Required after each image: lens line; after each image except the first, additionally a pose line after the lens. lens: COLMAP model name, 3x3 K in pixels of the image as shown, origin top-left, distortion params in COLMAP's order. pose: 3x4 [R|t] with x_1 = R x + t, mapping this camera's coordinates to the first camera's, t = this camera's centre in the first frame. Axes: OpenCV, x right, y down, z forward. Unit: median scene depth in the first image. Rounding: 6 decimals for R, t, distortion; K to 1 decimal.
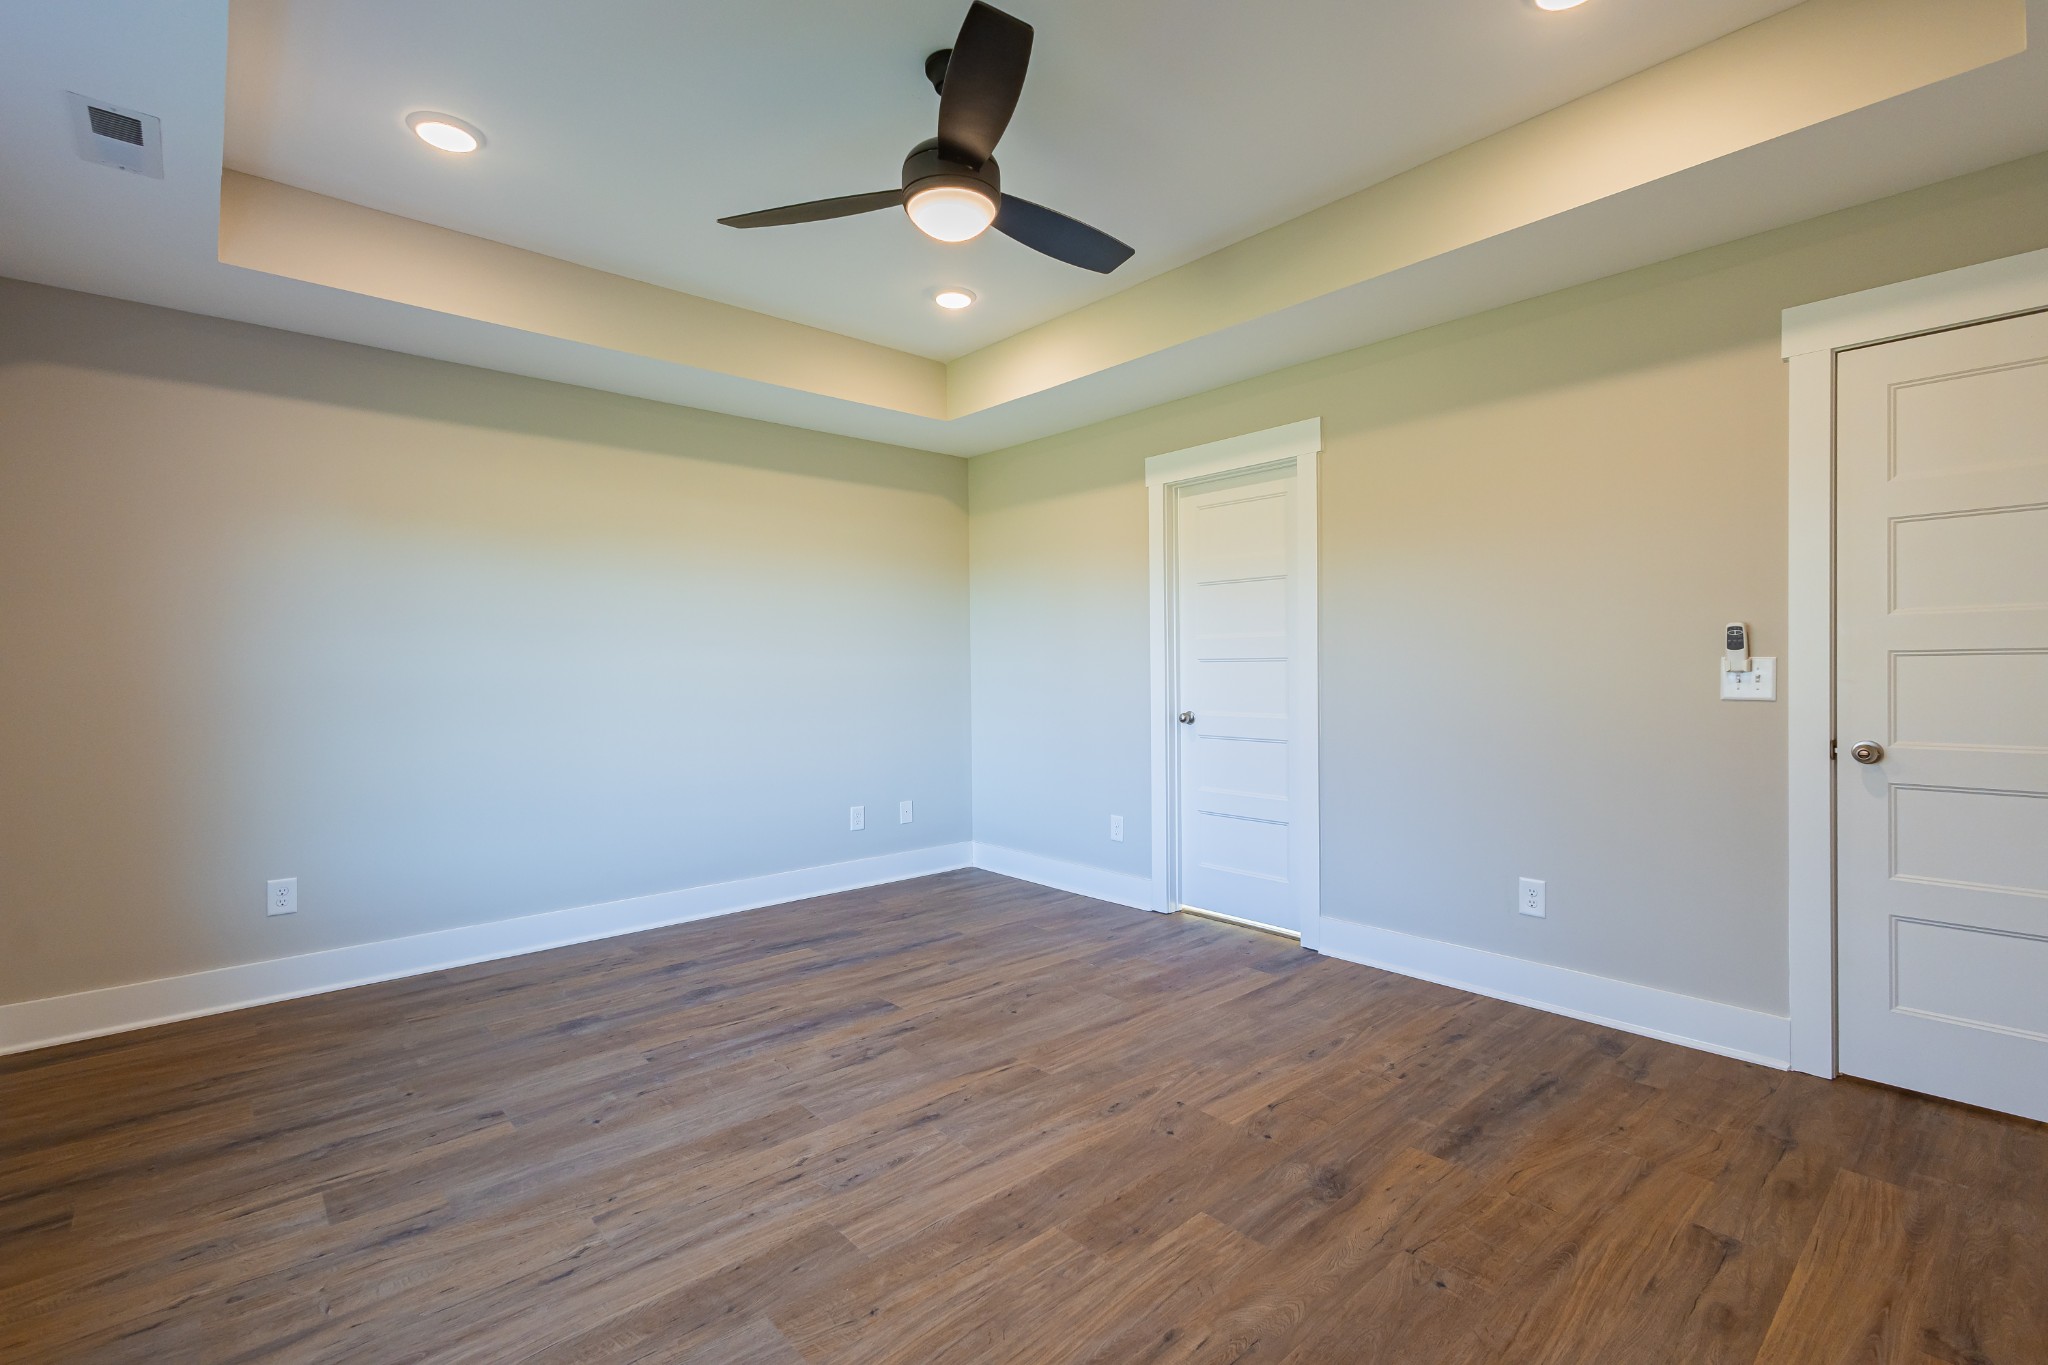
lens RADIAL K [[914.9, 0, 1026.7], [0, 914.9, 679.3], [0, 0, 1]] dist [0.015152, -0.005276]
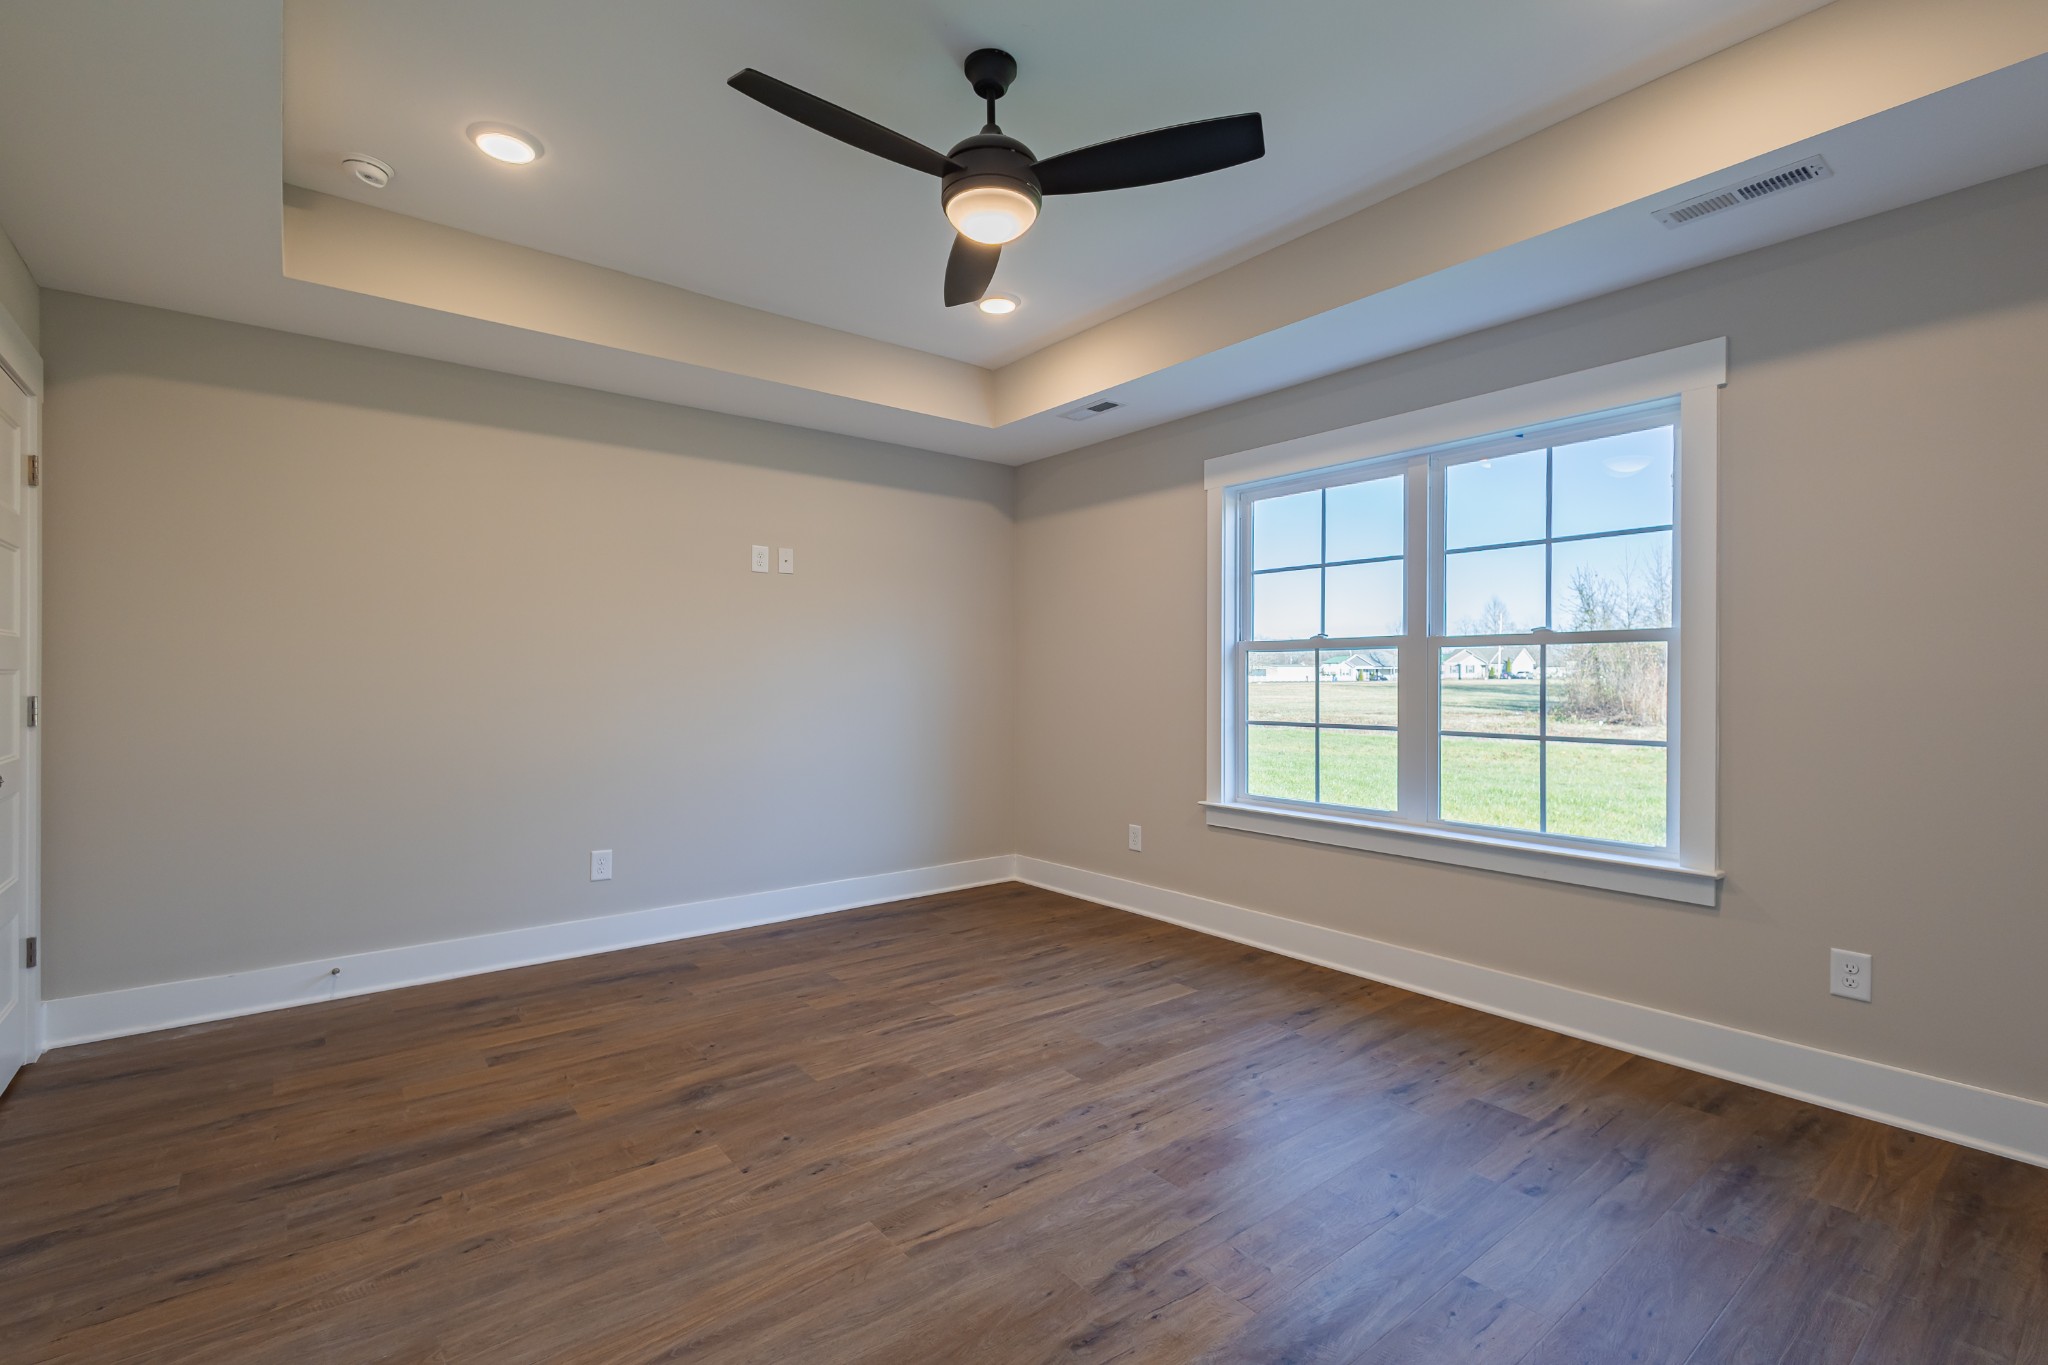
lens RADIAL K [[914.9, 0, 1026.7], [0, 914.9, 679.3], [0, 0, 1]] dist [0.015152, -0.005276]
pose [[-0.998580, 0.009462, 0.052426, -0.173066], [0.010139, 0.999868, 0.012661, -0.023618], [-0.052299, 0.013174, -0.998545, 2.073739]]
